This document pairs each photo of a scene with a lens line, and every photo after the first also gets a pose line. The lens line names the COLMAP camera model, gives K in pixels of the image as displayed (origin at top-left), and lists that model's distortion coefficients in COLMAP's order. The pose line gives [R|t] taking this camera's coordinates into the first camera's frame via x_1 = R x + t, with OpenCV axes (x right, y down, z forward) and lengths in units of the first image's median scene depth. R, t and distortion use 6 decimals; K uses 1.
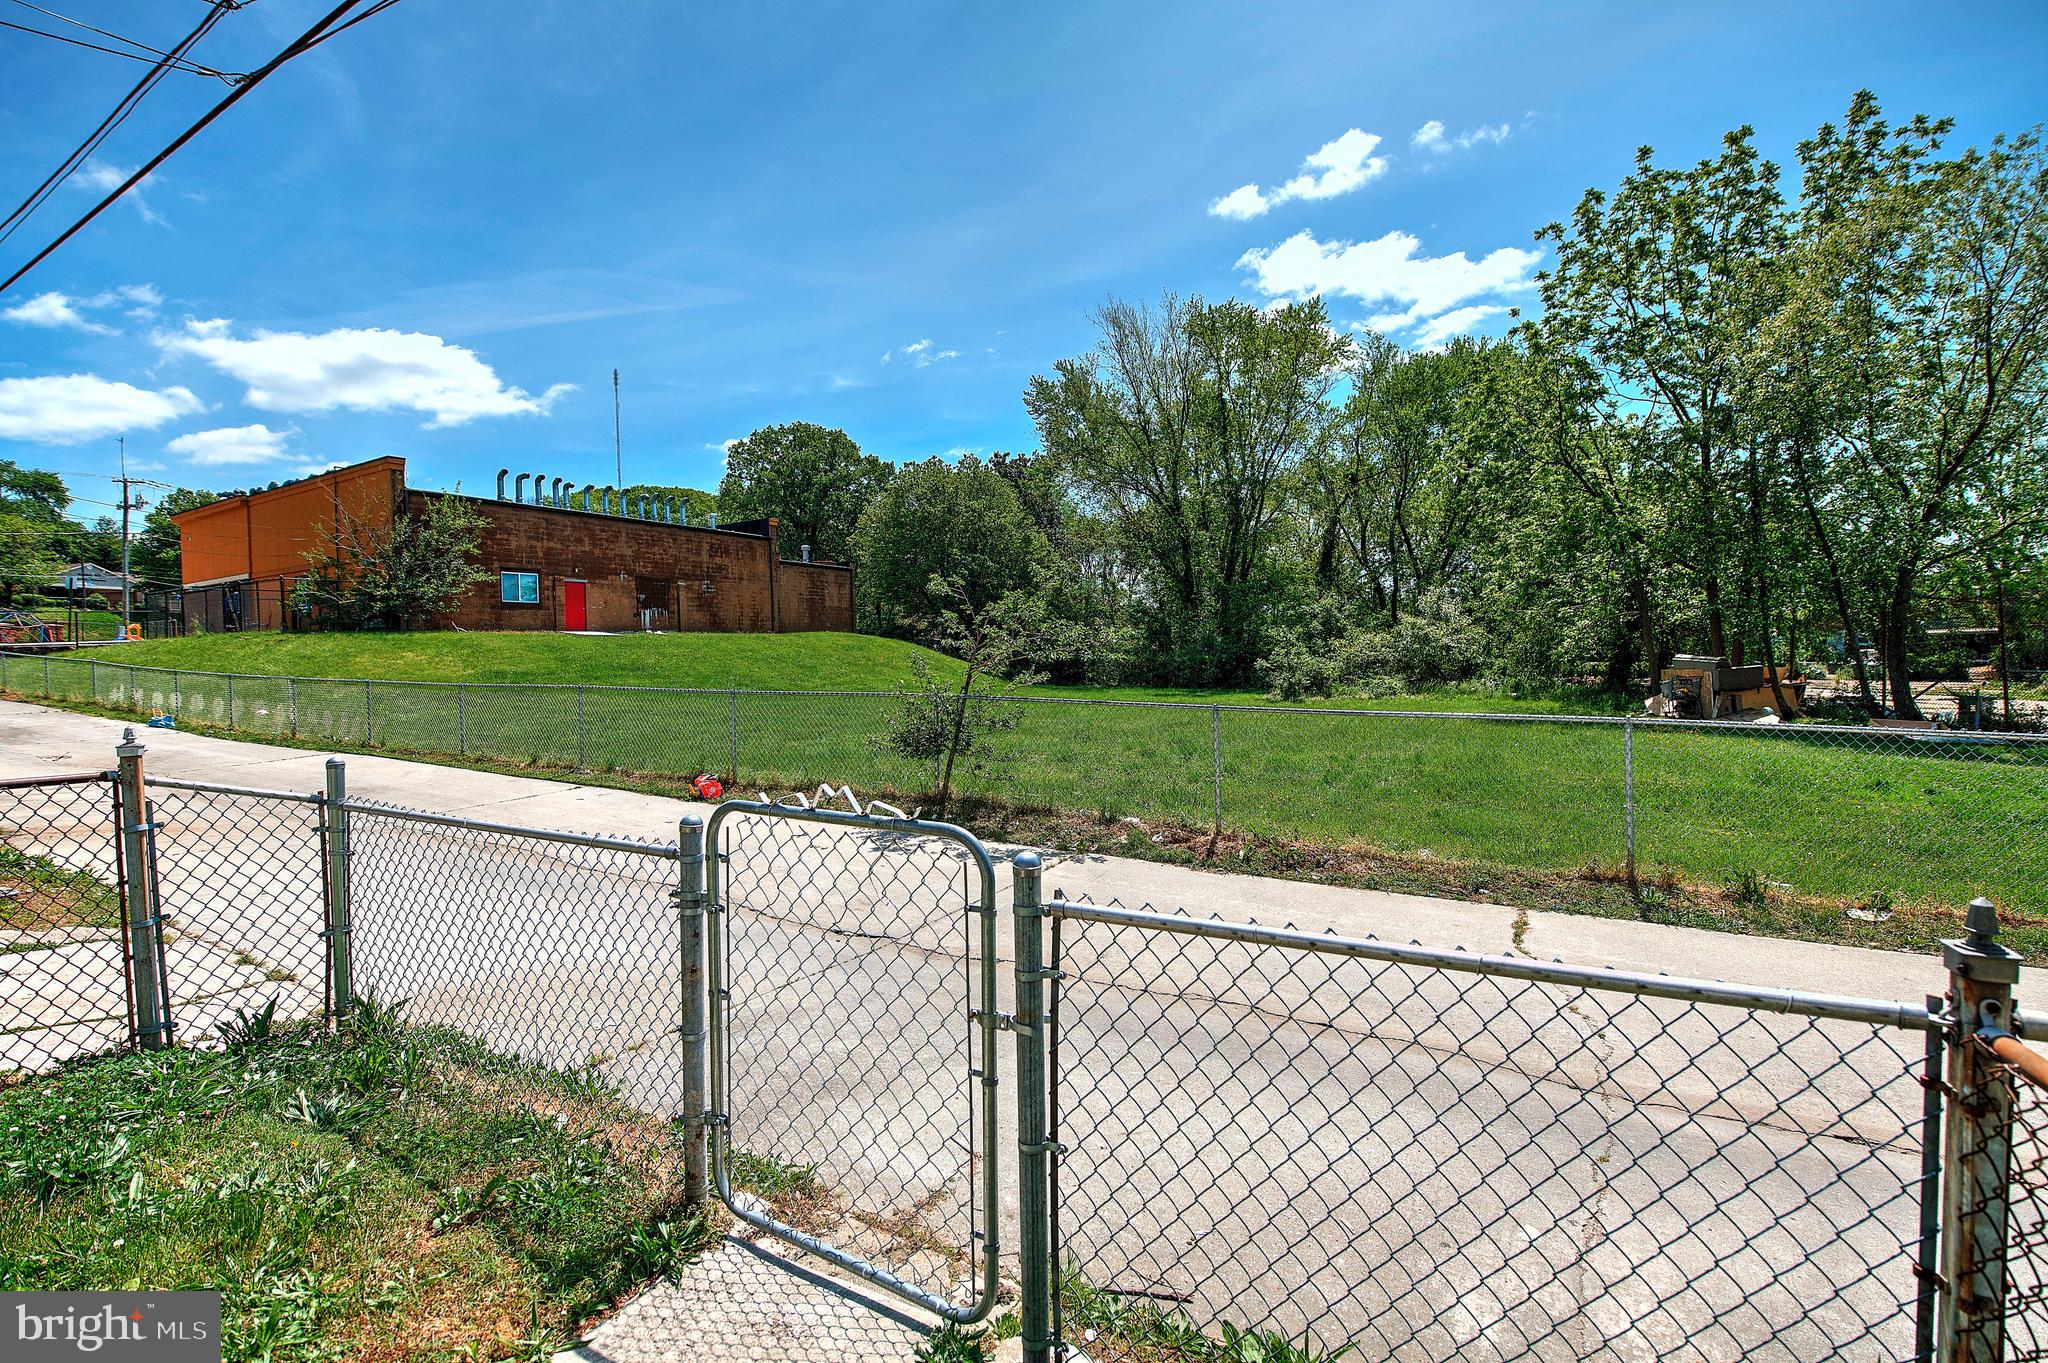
lens RADIAL K [[895.9, 0, 1024.0], [0, 895.9, 681.5], [0, 0, 1]] dist [-0.019661, 0.000401]
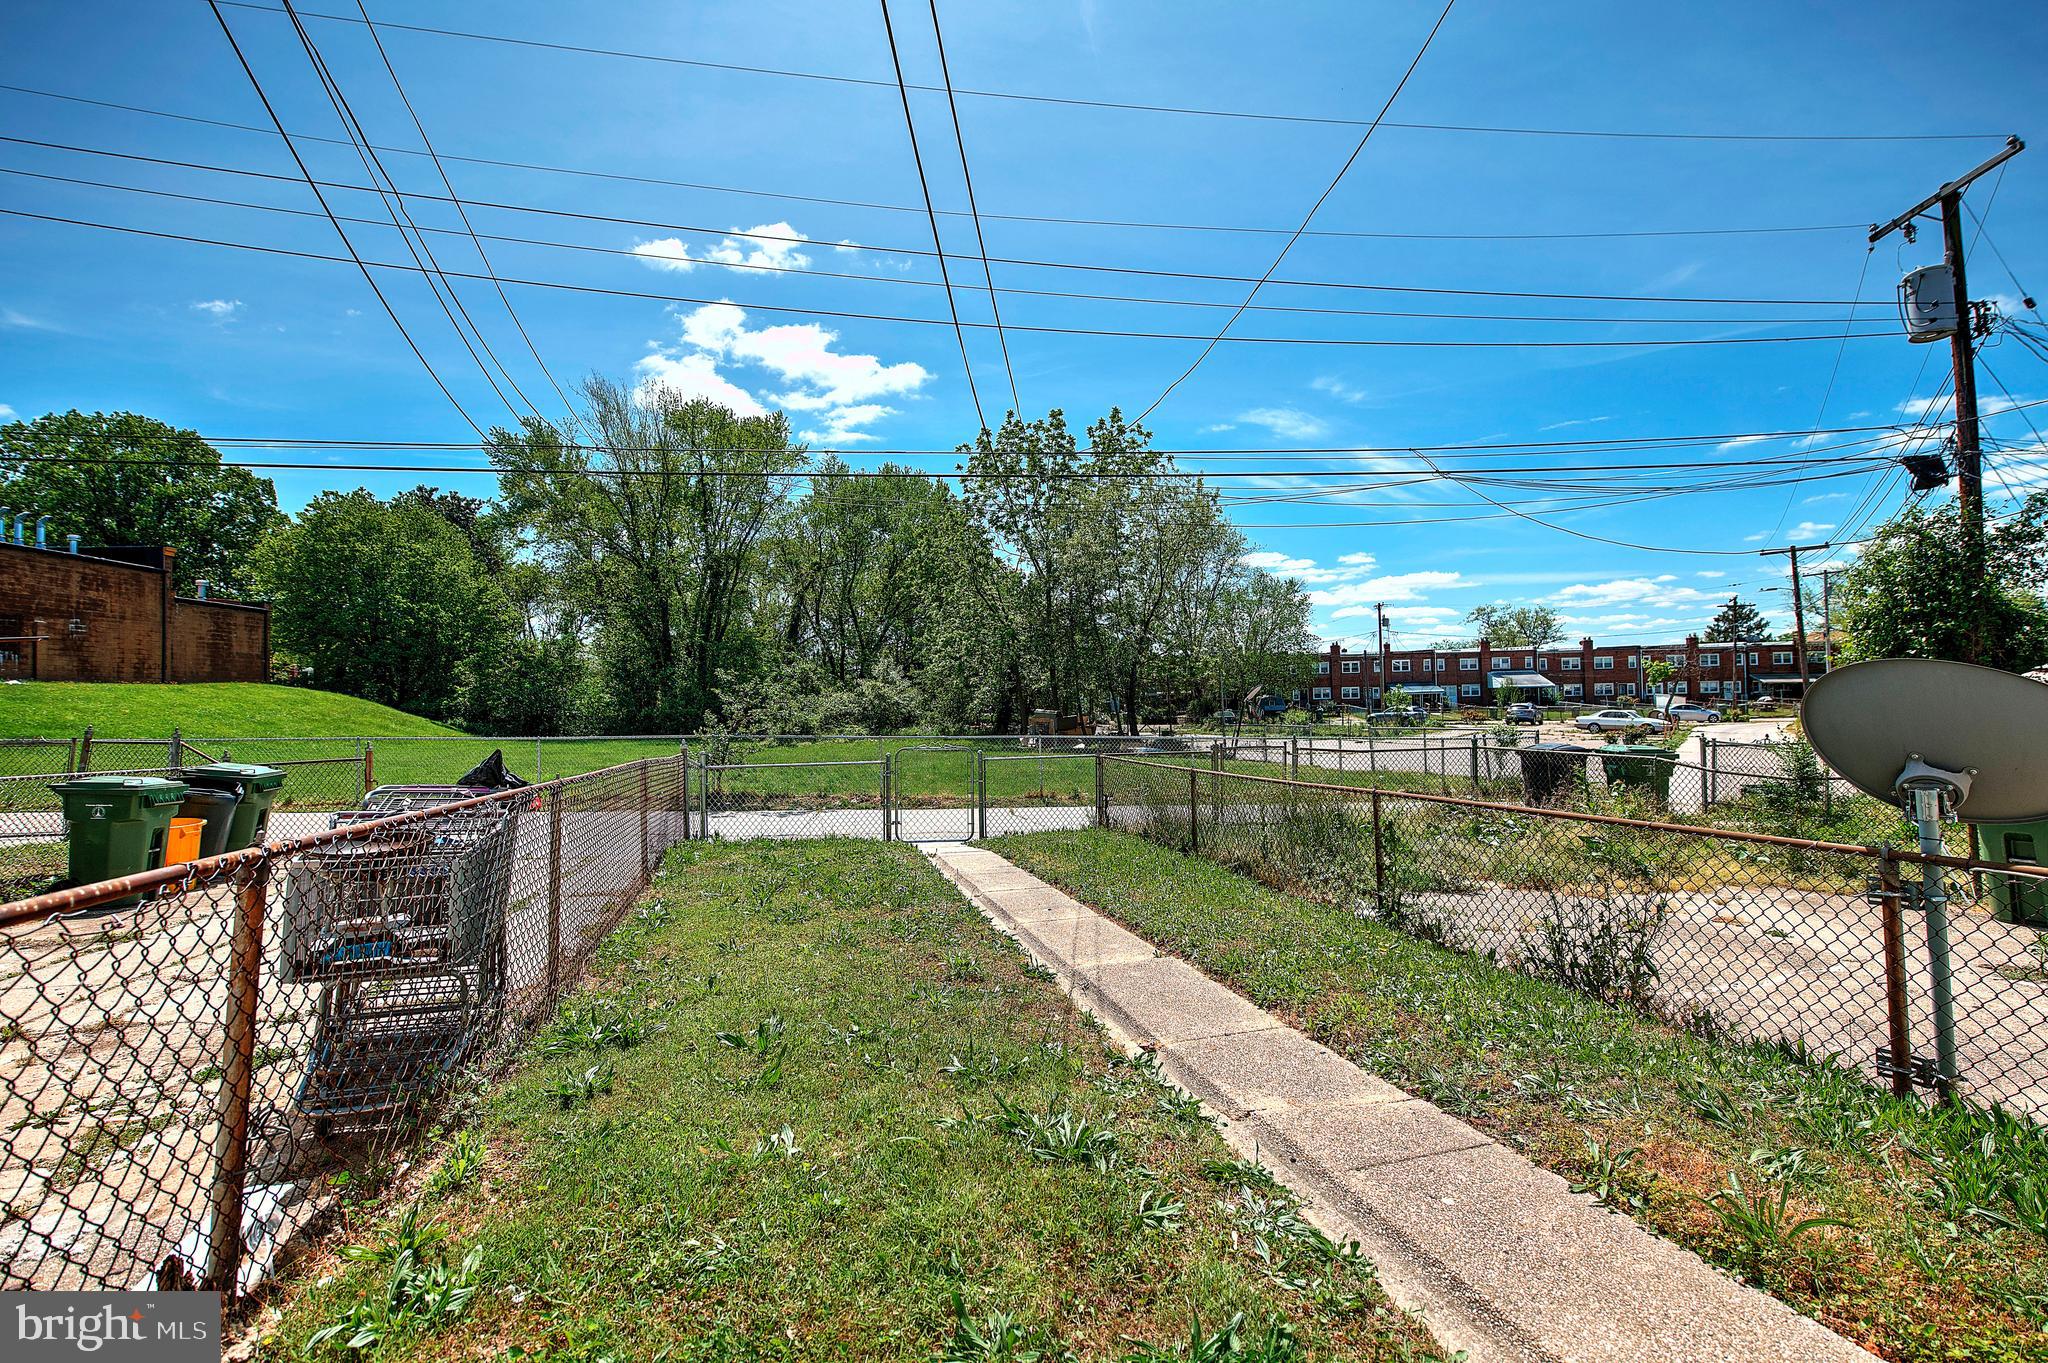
lens RADIAL K [[918.3, 0, 1024.0], [0, 918.3, 681.5], [0, 0, 1]] dist [-0.000842, -0.000259]
pose [[0.805505, 0.015967, 0.592374, -0.152501], [0.017134, 0.998591, -0.050215, 0.001636], [-0.592341, 0.050599, 0.804097, -0.188601]]
